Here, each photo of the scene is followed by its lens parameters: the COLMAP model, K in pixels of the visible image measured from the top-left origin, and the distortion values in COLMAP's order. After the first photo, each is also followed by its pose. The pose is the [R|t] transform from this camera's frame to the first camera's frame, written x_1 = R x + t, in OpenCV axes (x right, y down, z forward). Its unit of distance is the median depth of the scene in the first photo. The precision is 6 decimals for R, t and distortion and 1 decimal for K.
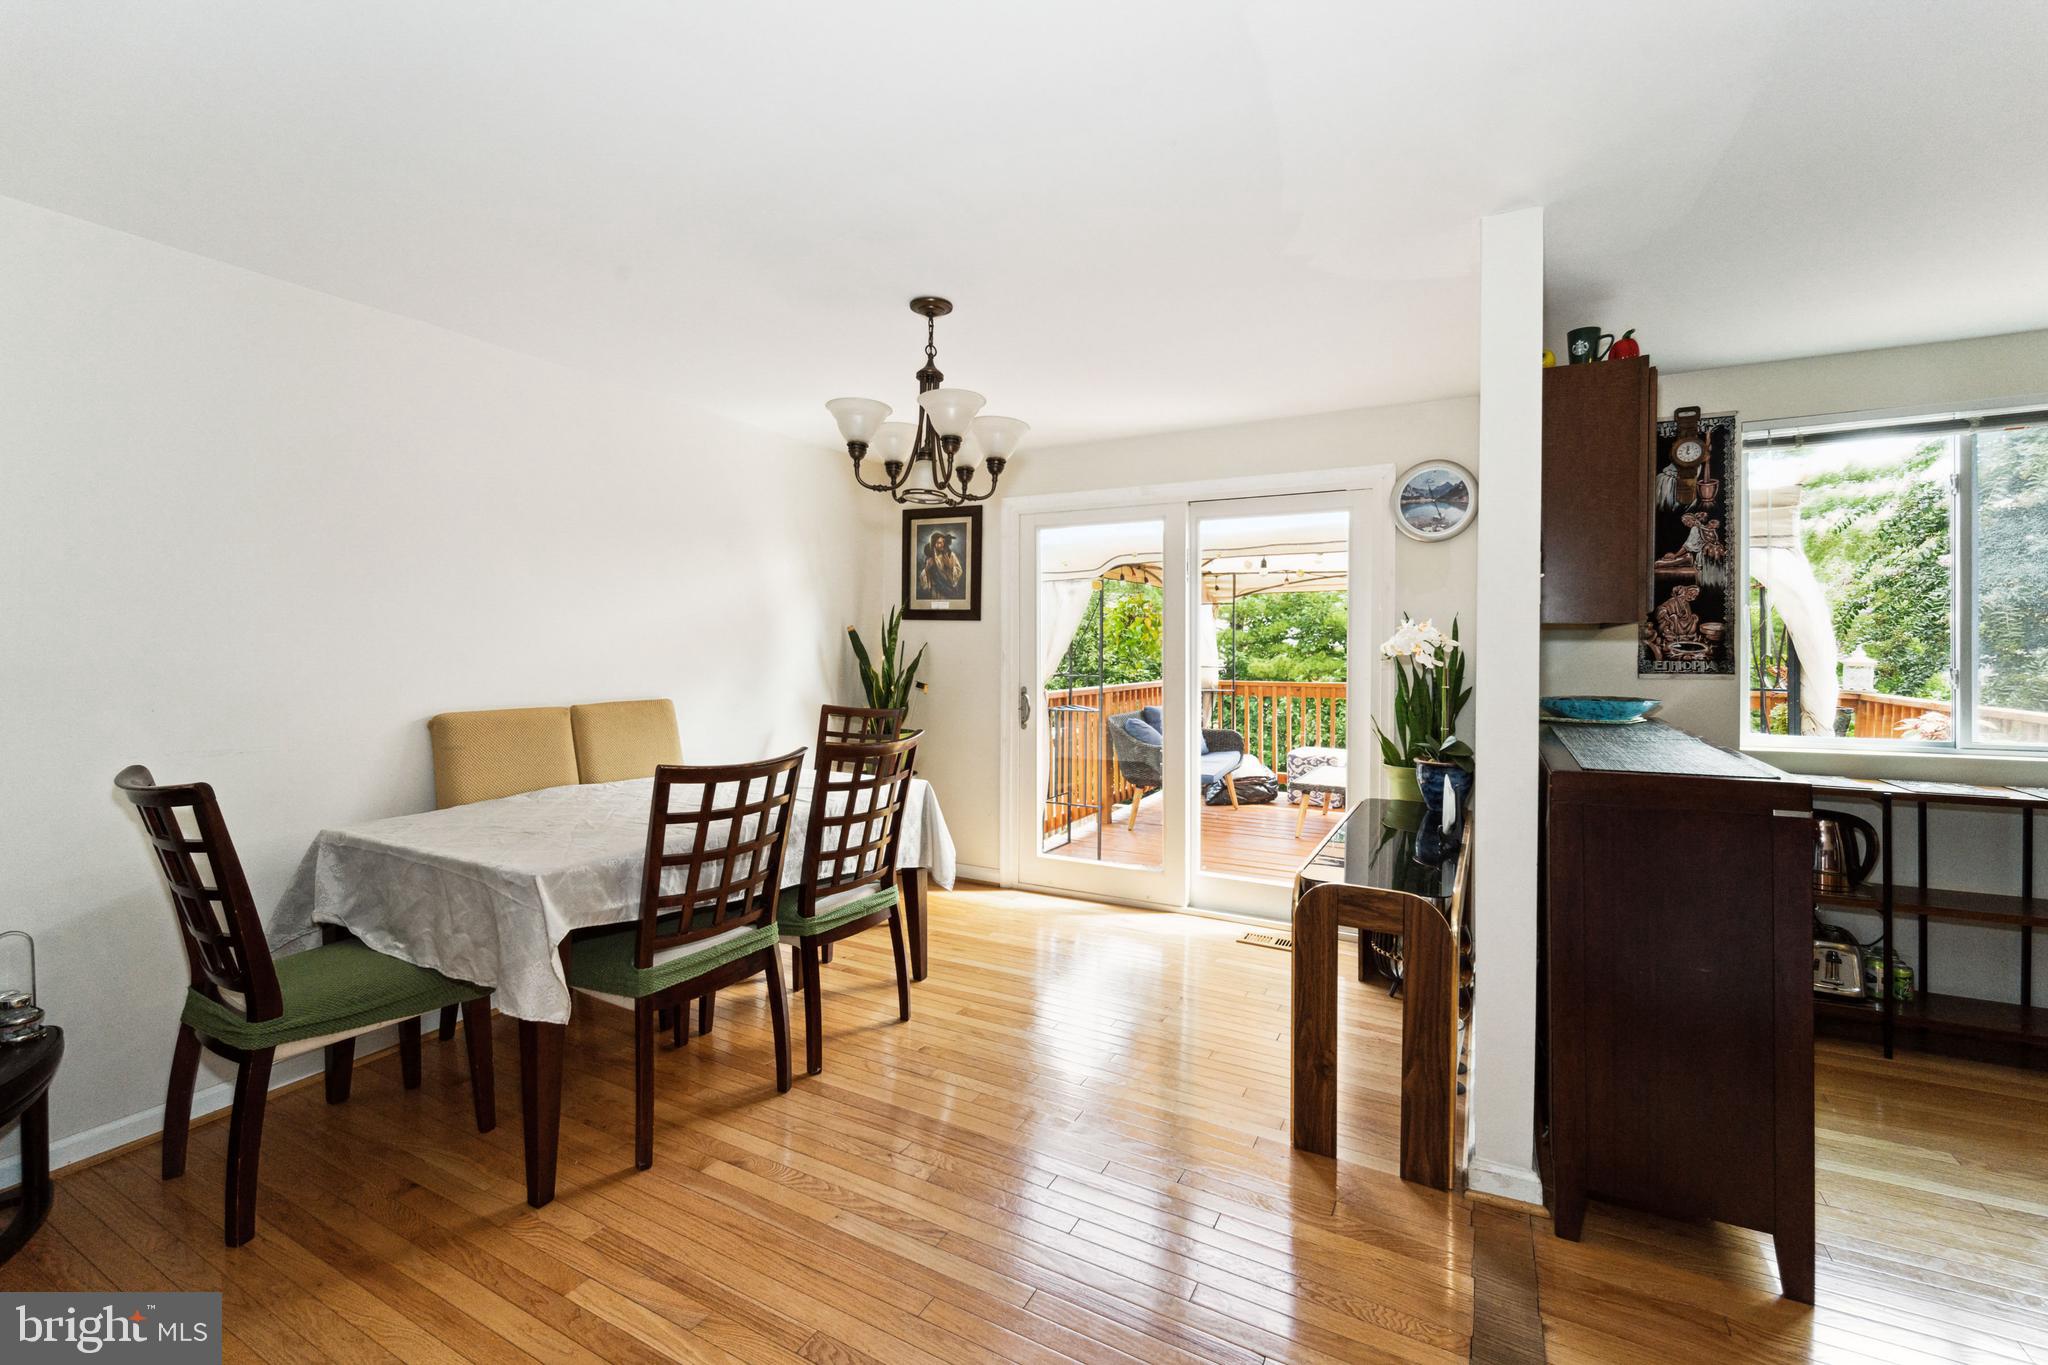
lens RADIAL K [[851.8, 0, 1035.0], [0, 851.8, 648.0], [0, 0, 1]] dist [0.000642, -0.000918]
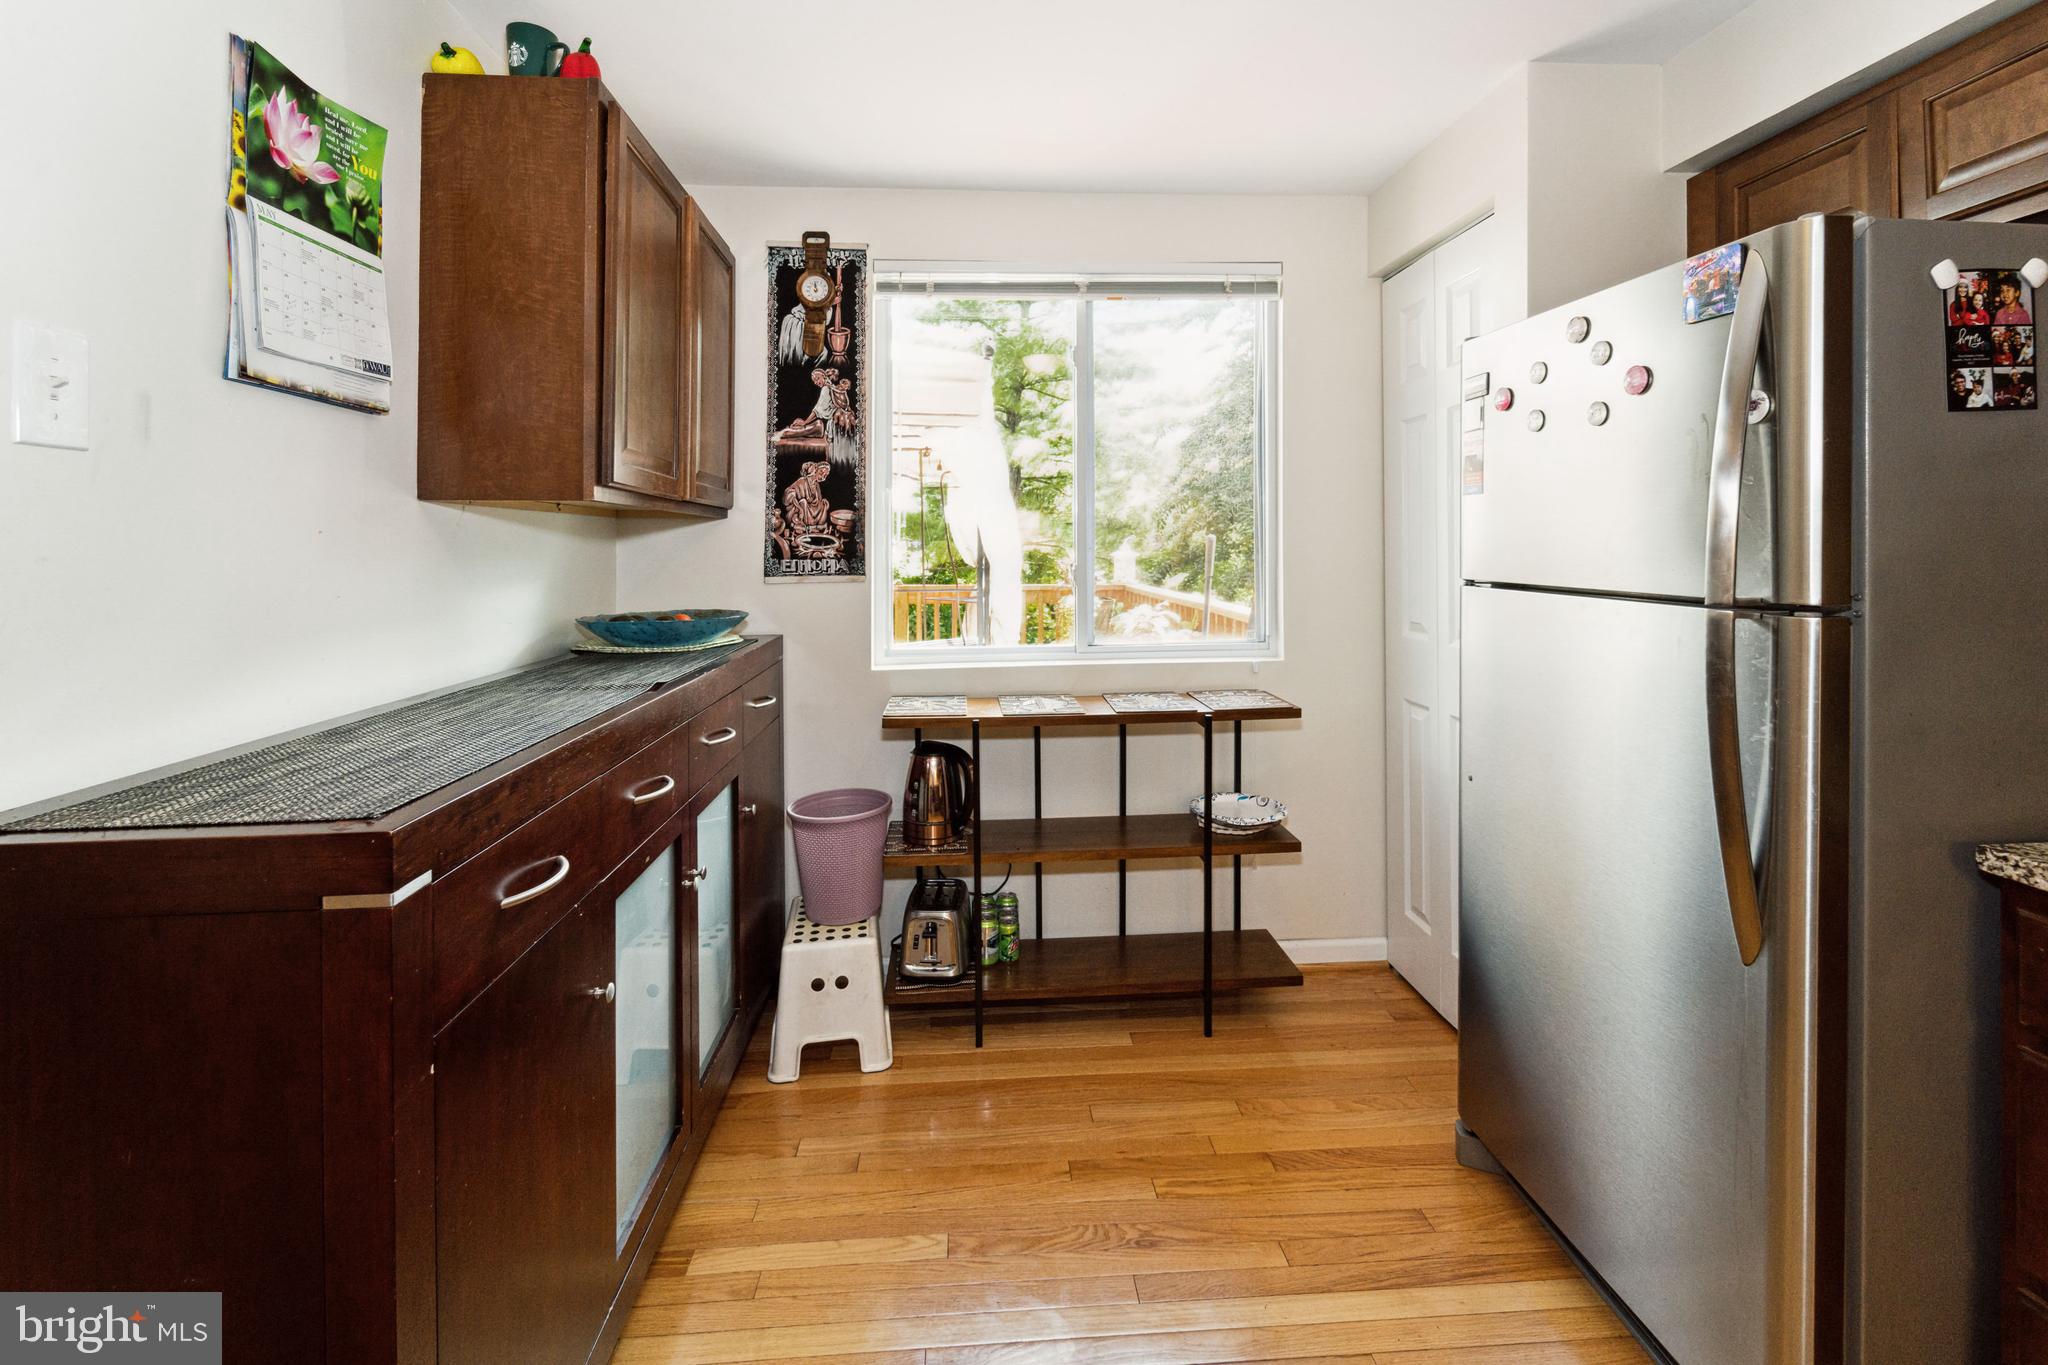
lens RADIAL K [[885.9, 0, 1027.2], [0, 885.9, 545.2], [0, 0, 1]] dist [0.000455, -0.000645]
pose [[0.855215, -0.006911, 0.518227, 0.578352], [0.007762, 0.999970, 0.000526, 0.003902], [-0.518215, 0.003572, 0.855243, 0.239932]]
